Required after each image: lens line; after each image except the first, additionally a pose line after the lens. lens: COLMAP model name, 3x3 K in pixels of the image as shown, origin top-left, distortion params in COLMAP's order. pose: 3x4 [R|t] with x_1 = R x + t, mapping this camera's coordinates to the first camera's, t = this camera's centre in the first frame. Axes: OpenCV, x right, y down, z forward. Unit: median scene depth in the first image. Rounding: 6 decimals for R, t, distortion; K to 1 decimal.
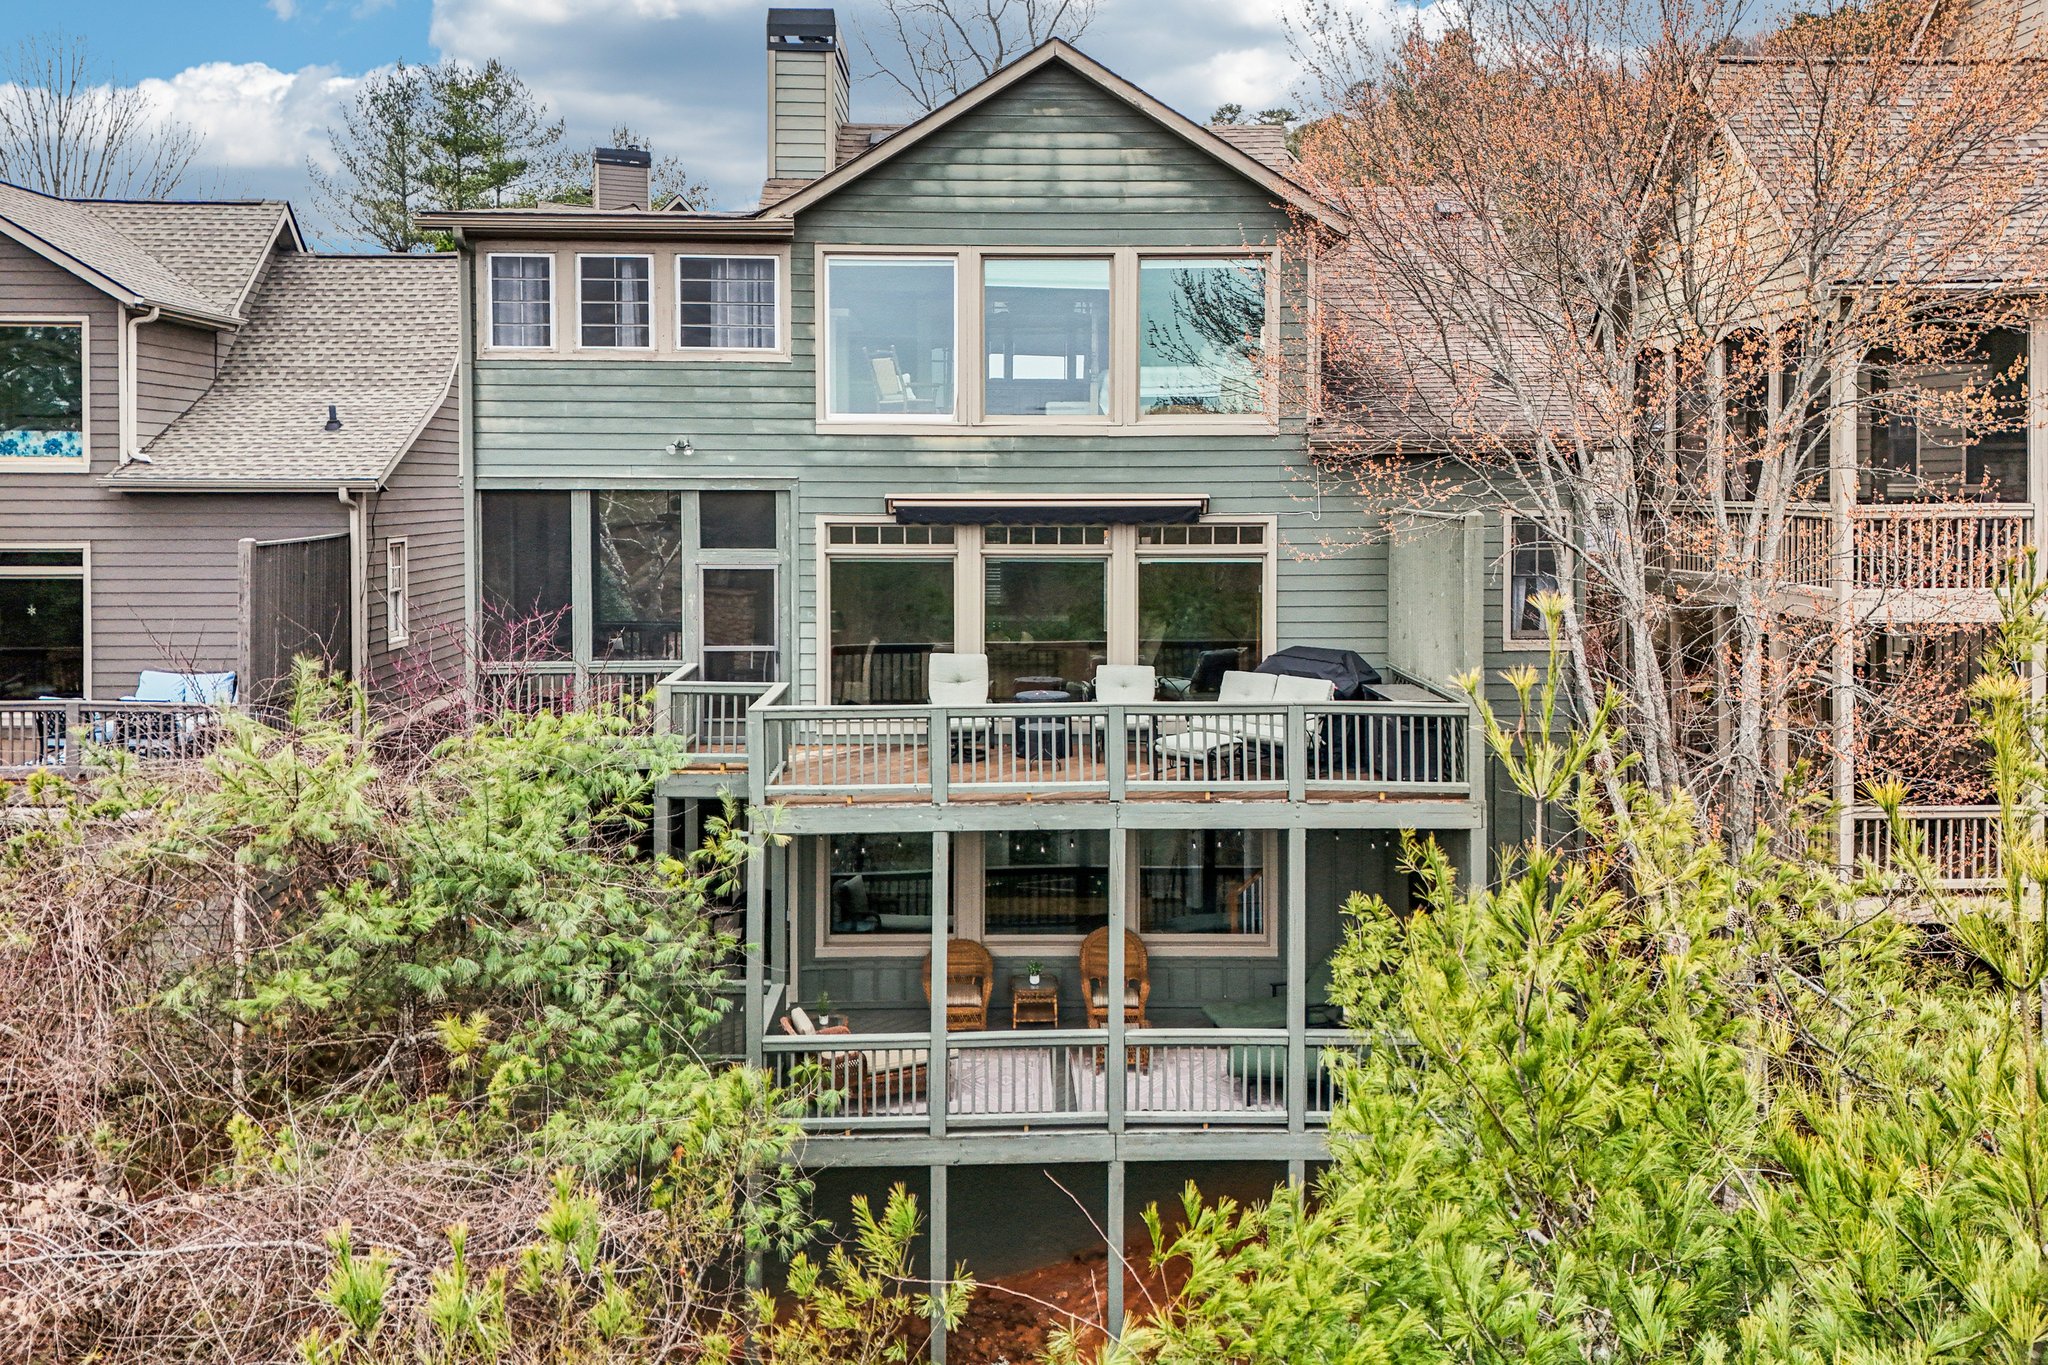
lens RADIAL K [[1418.8, 0, 1017.3], [0, 1418.8, 618.6], [0, 0, 1]] dist [0.075124, -0.061042]
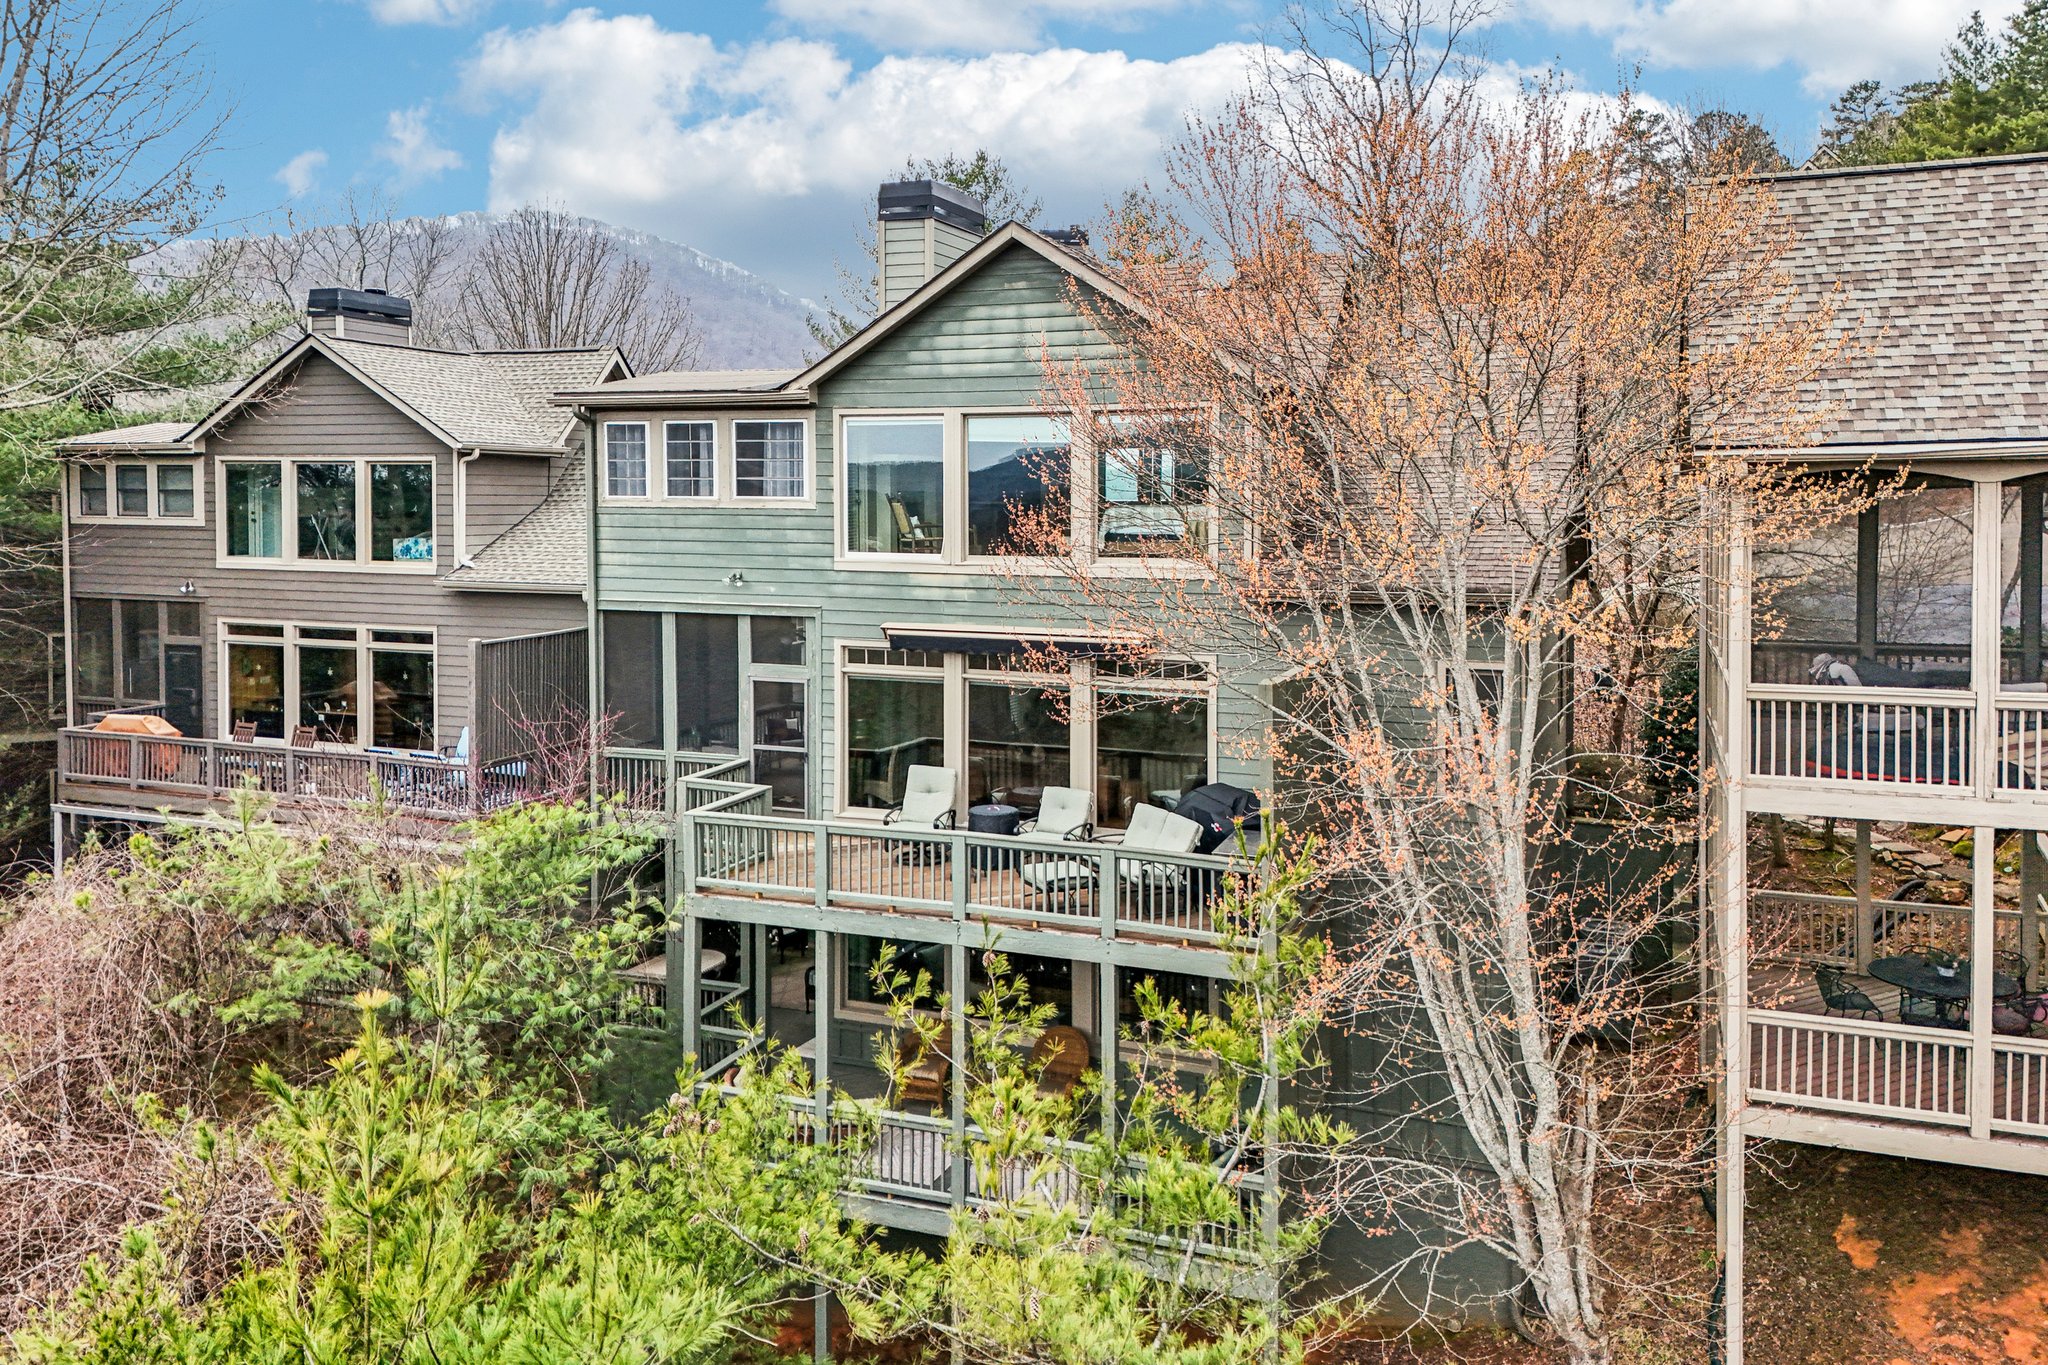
lens RADIAL K [[1425.9, 0, 1114.7], [0, 1425.9, 649.9], [0, 0, 1]] dist [0.085331, -0.000433]
pose [[0.929324, 0.040155, -0.367075, 0.503713], [-0.034170, 0.999156, 0.022791, -0.098595], [0.367681, -0.008638, 0.929912, -0.007064]]
